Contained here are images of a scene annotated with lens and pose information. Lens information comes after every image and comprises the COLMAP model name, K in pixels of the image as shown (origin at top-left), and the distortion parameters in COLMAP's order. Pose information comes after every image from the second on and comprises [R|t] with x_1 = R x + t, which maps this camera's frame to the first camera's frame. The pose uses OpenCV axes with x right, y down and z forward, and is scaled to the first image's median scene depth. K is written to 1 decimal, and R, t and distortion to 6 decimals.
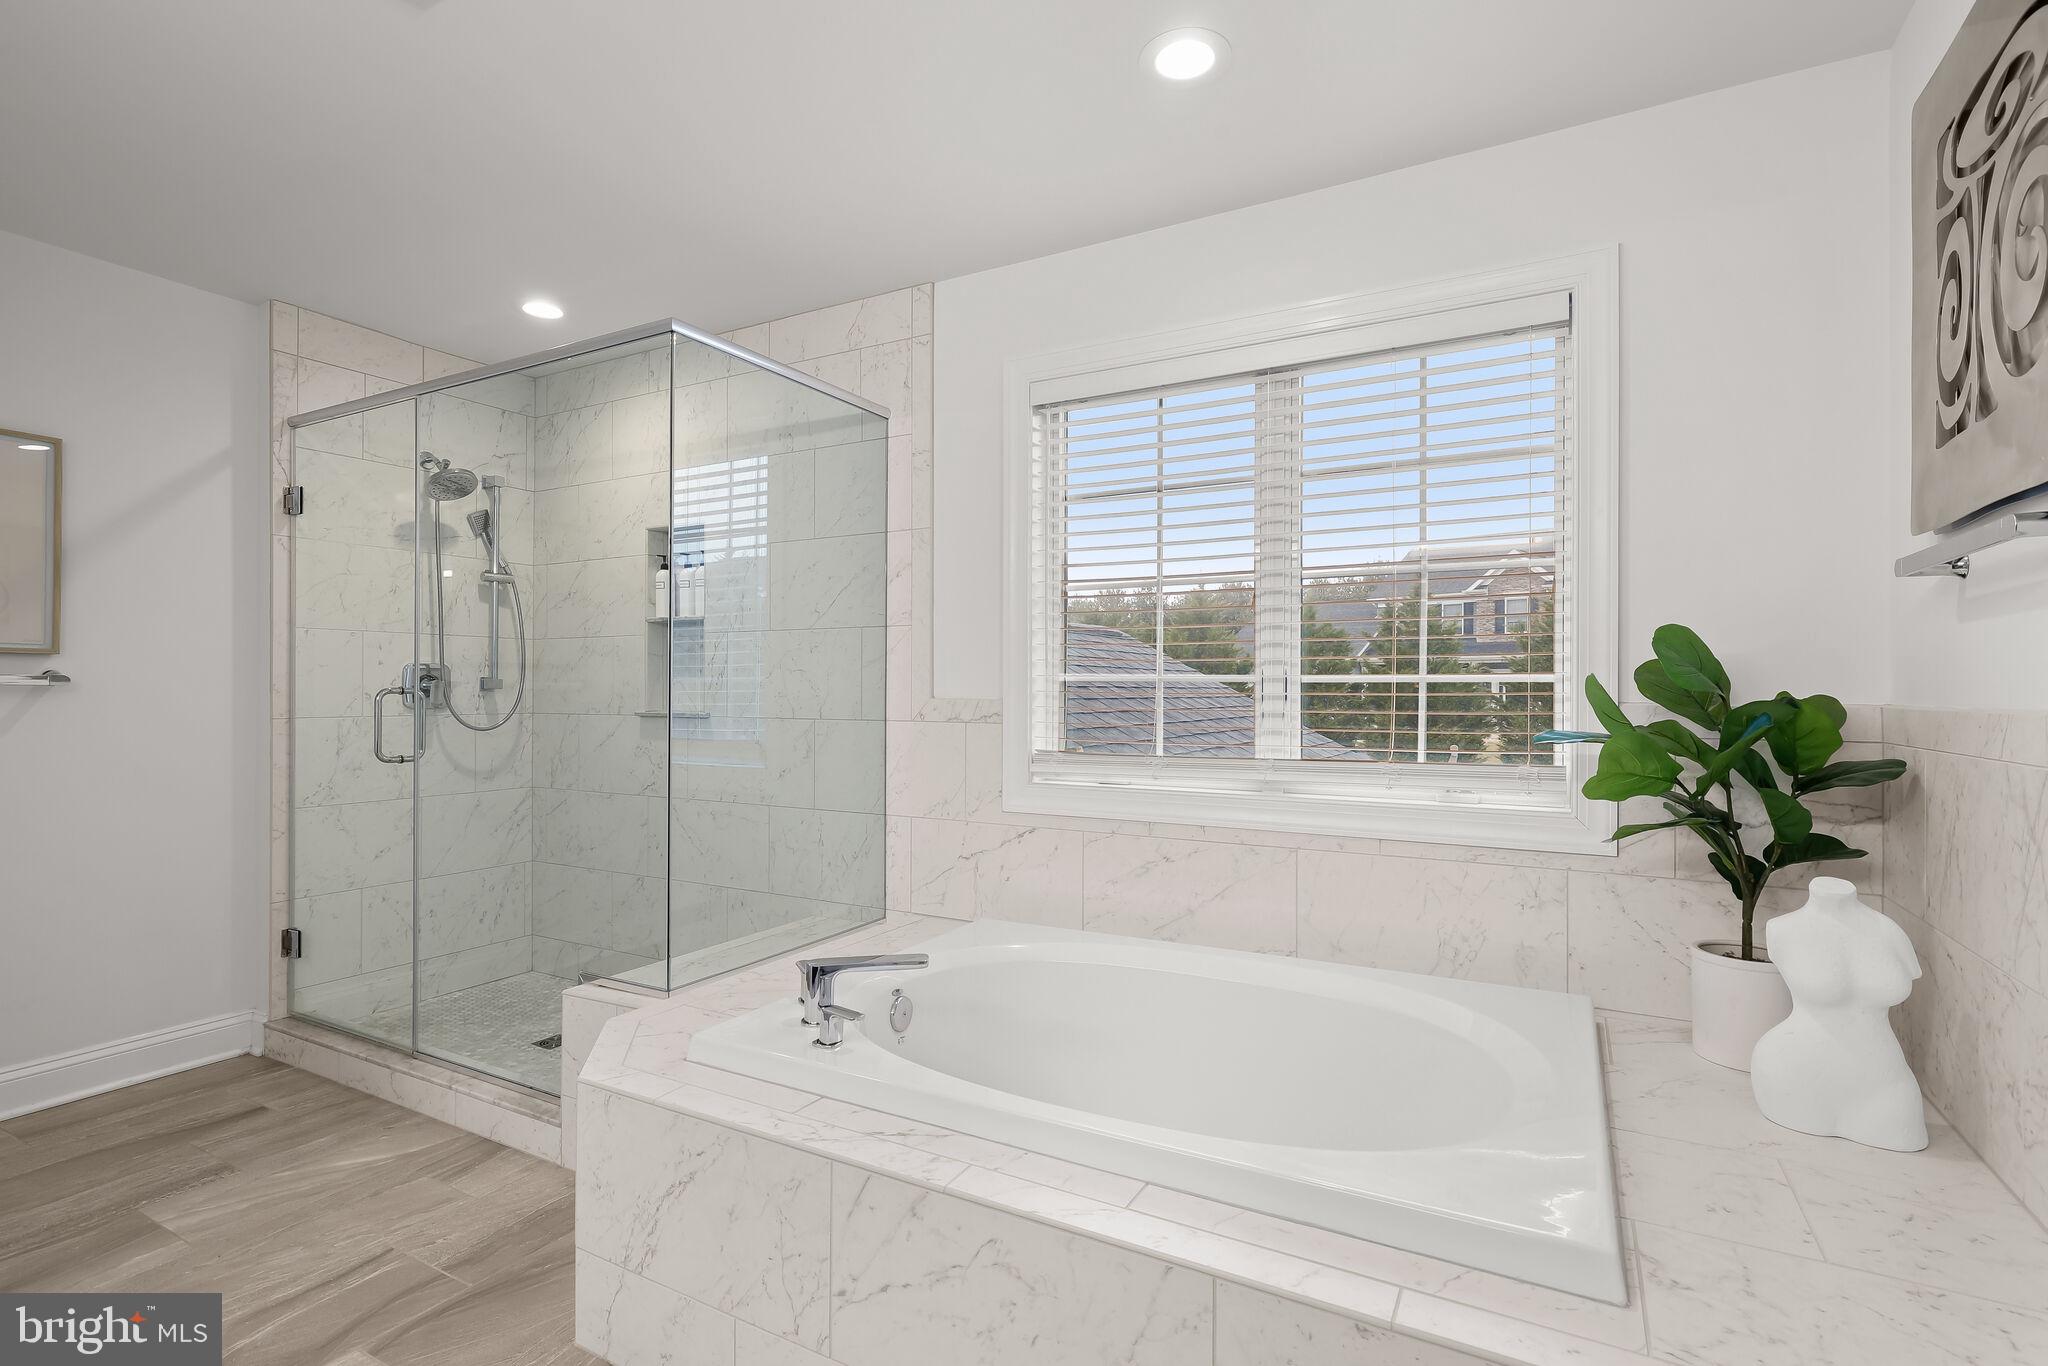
lens RADIAL K [[964.3, 0, 1037.6], [0, 964.3, 689.4], [0, 0, 1]] dist [0.001315, 0.000086]
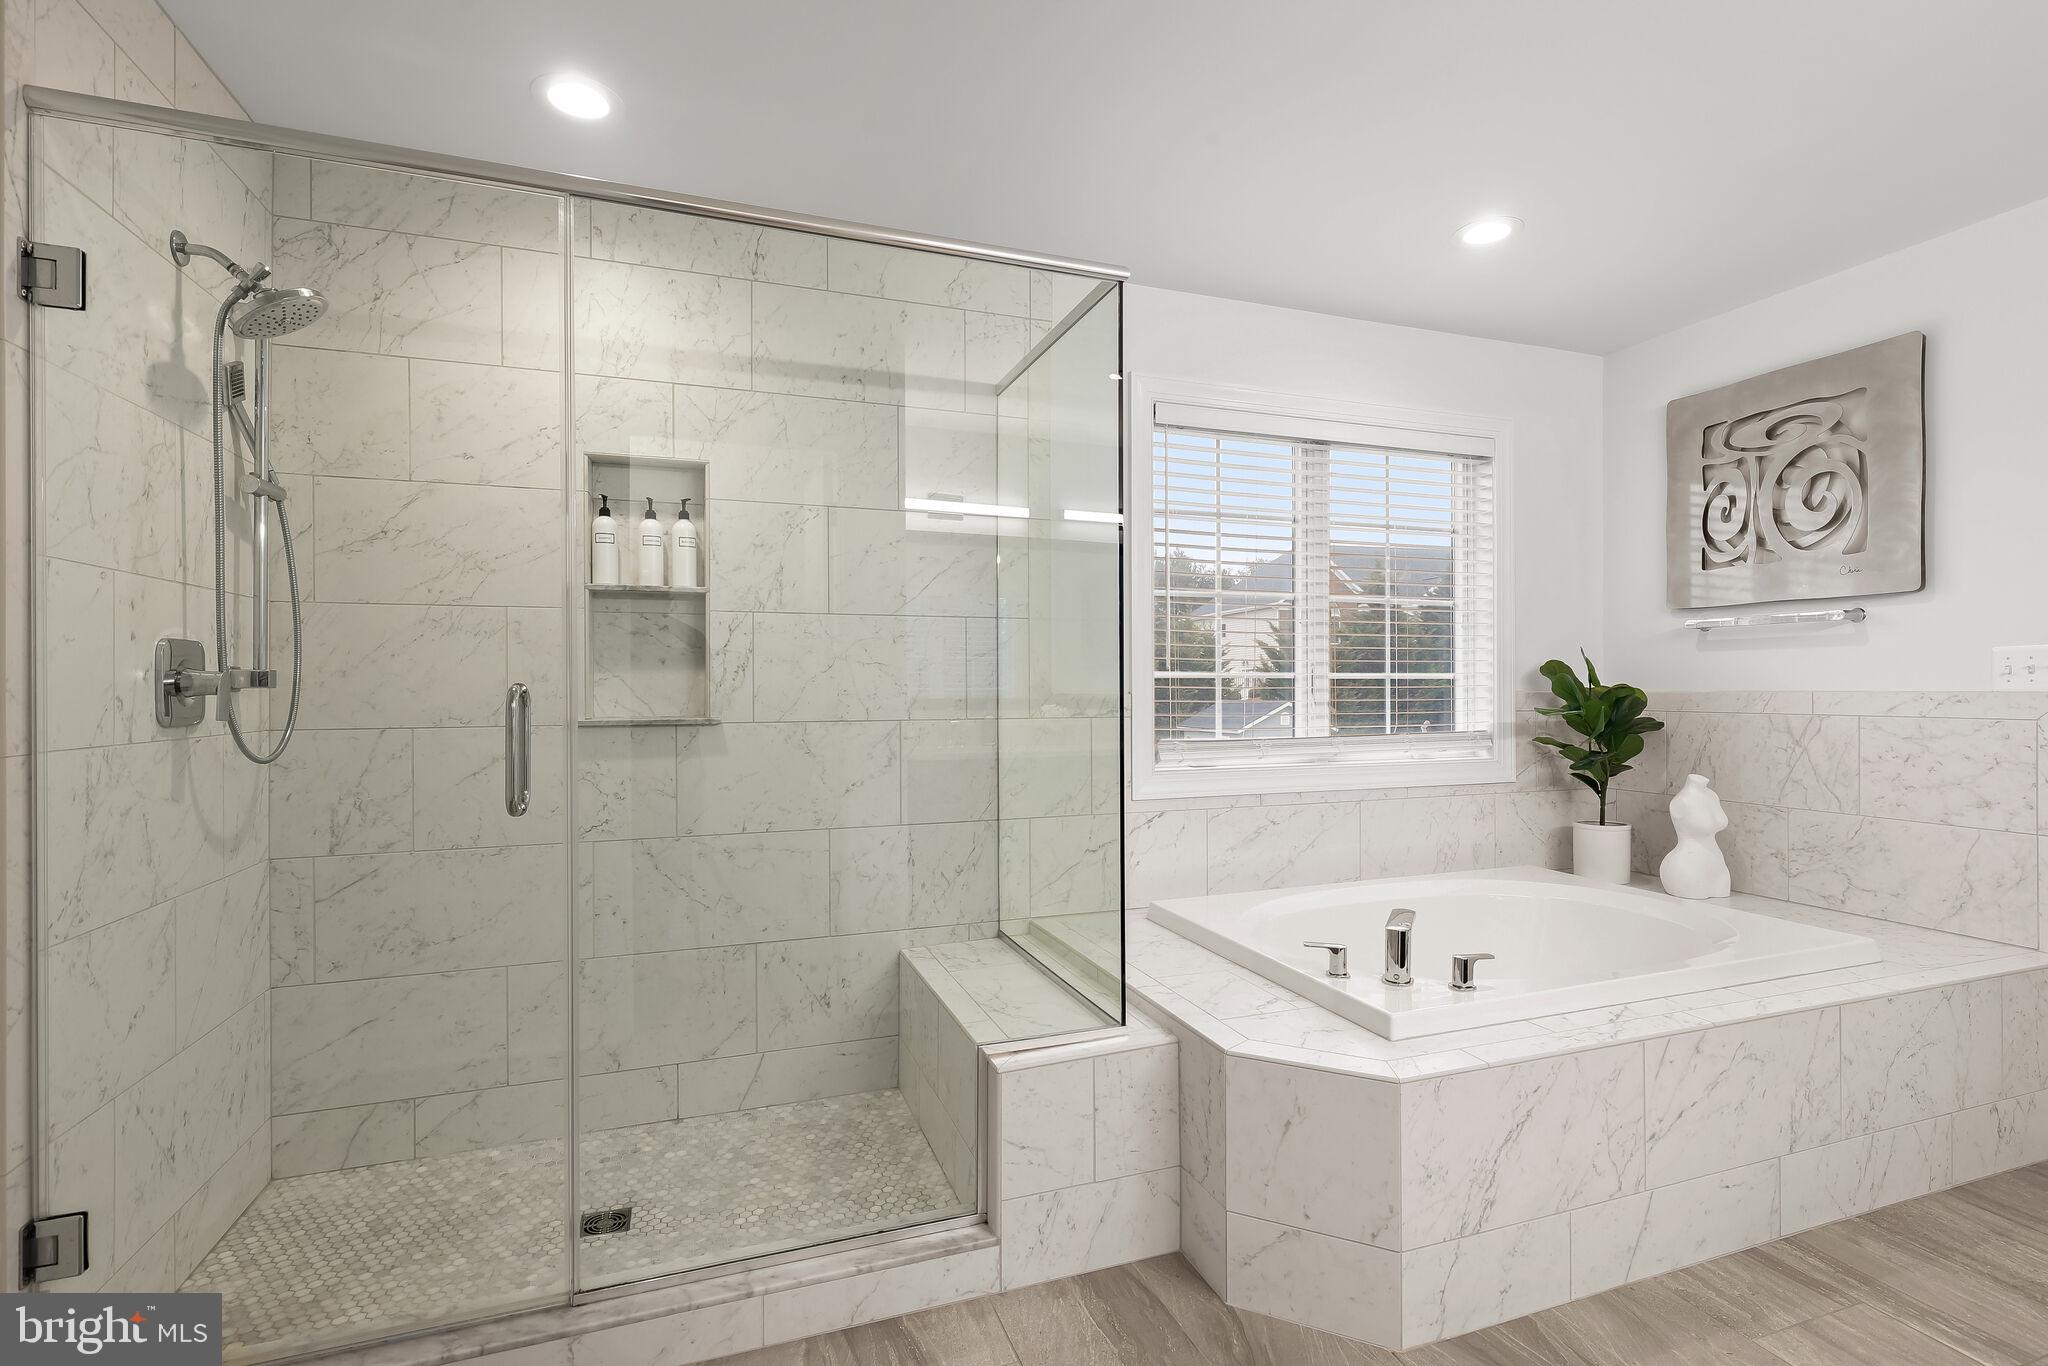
lens RADIAL K [[950.7, 0, 1032.4], [0, 950.7, 686.3], [0, 0, 1]] dist [-0.000955, -0.000115]
pose [[0.659326, -0.004384, 0.751844, -0.875419], [0.004015, 0.999989, 0.002311, -0.001150], [-0.751847, 0.001495, 0.659336, 0.389085]]
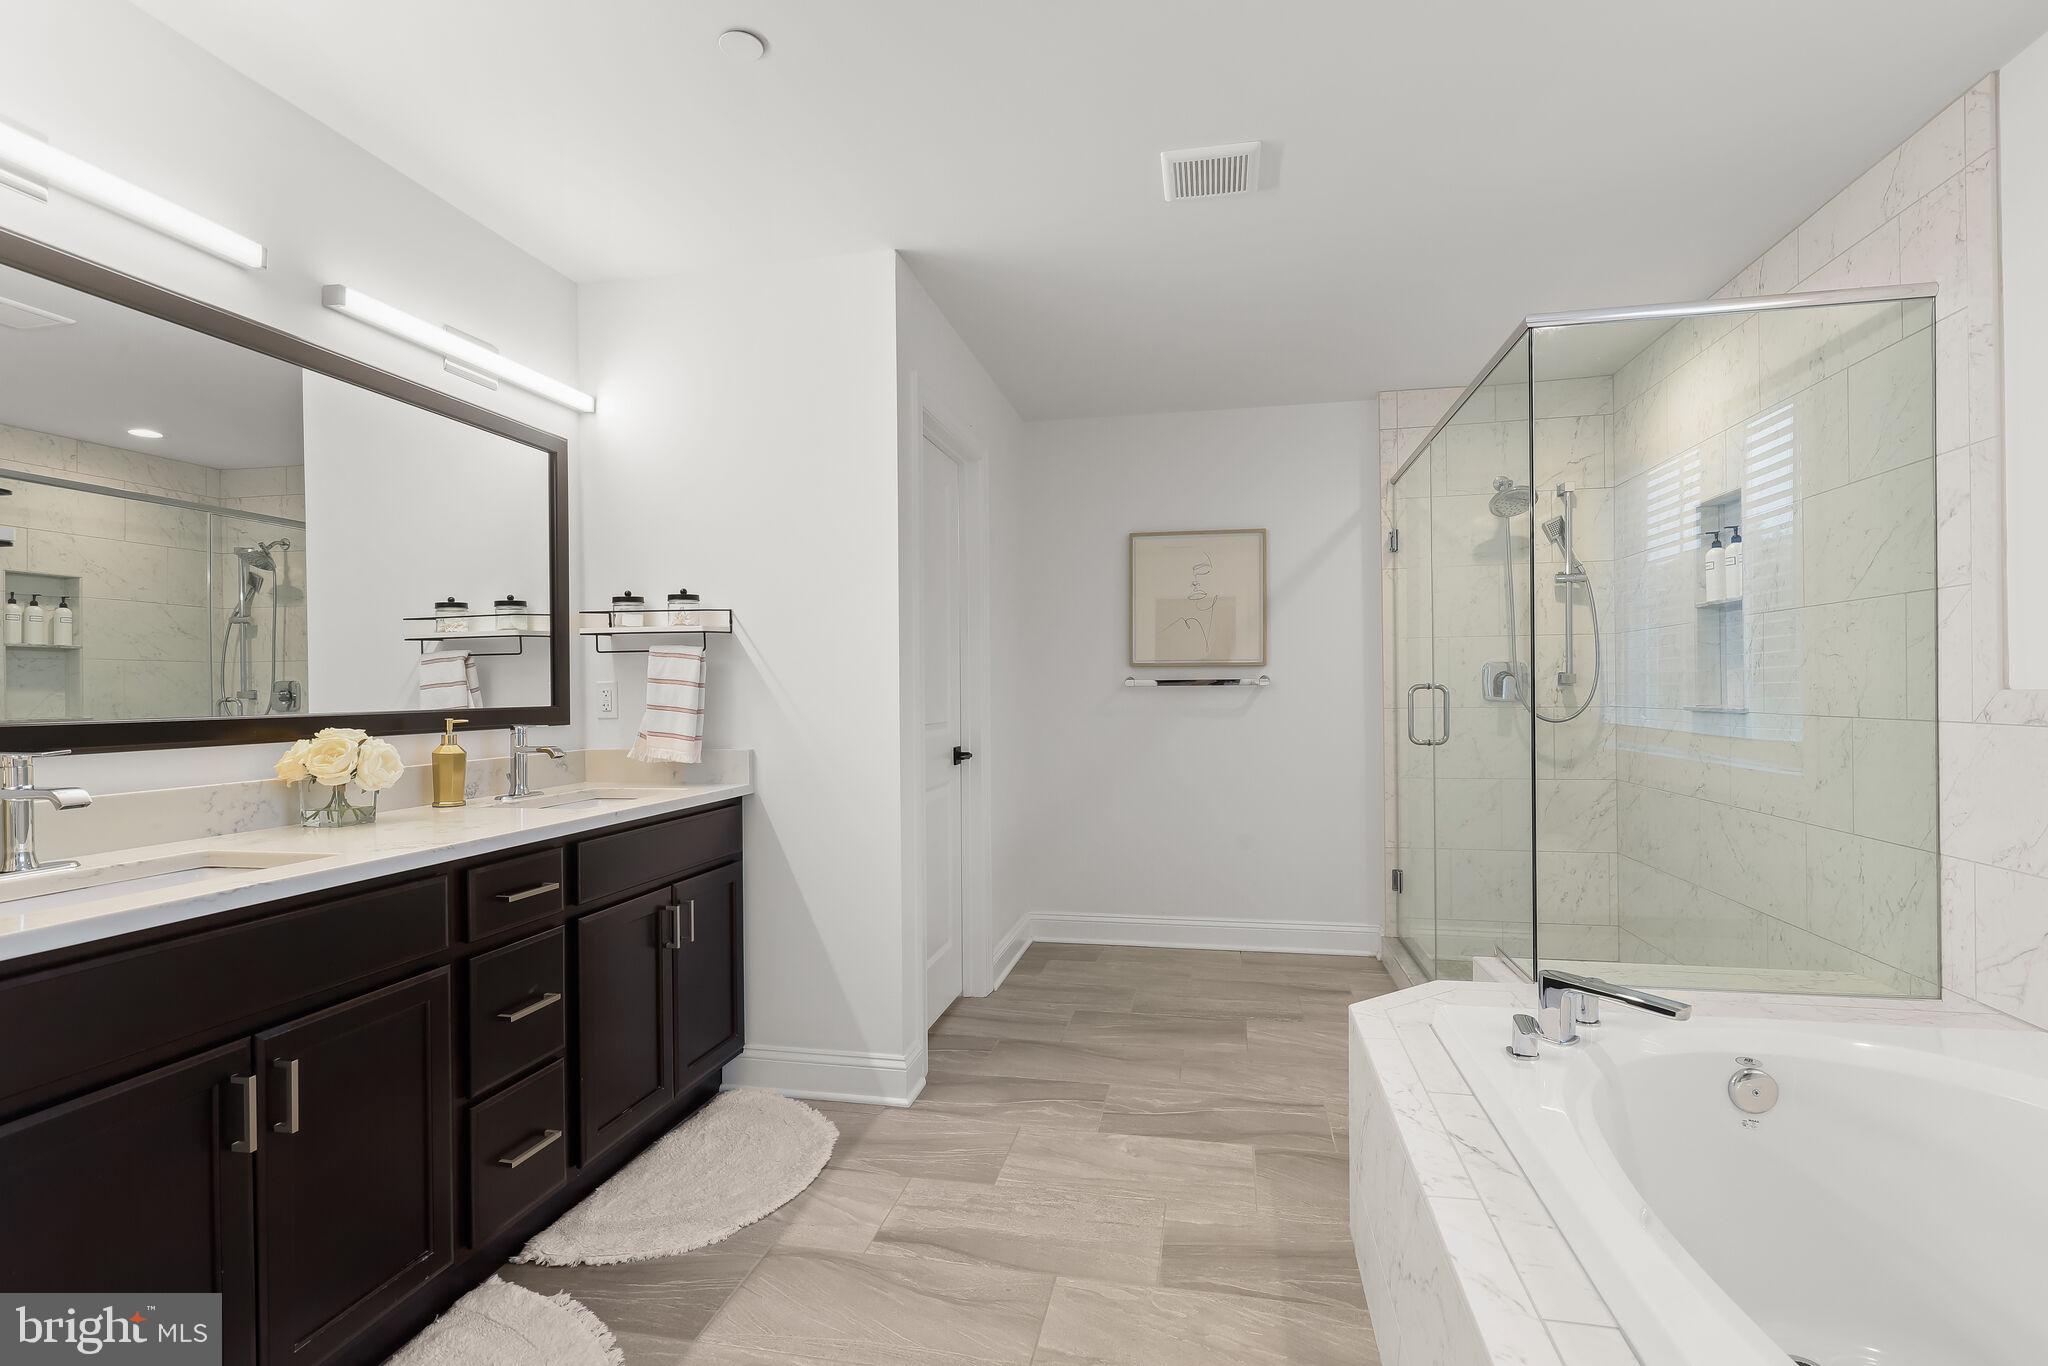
lens RADIAL K [[950.7, 0, 1032.4], [0, 950.7, 686.3], [0, 0, 1]] dist [-0.000955, -0.000115]
pose [[0.297191, -0.009662, -0.954769, 0.330211], [0.012017, 0.999907, -0.006379, 0.003090], [0.954743, -0.009578, 0.297279, 0.163207]]
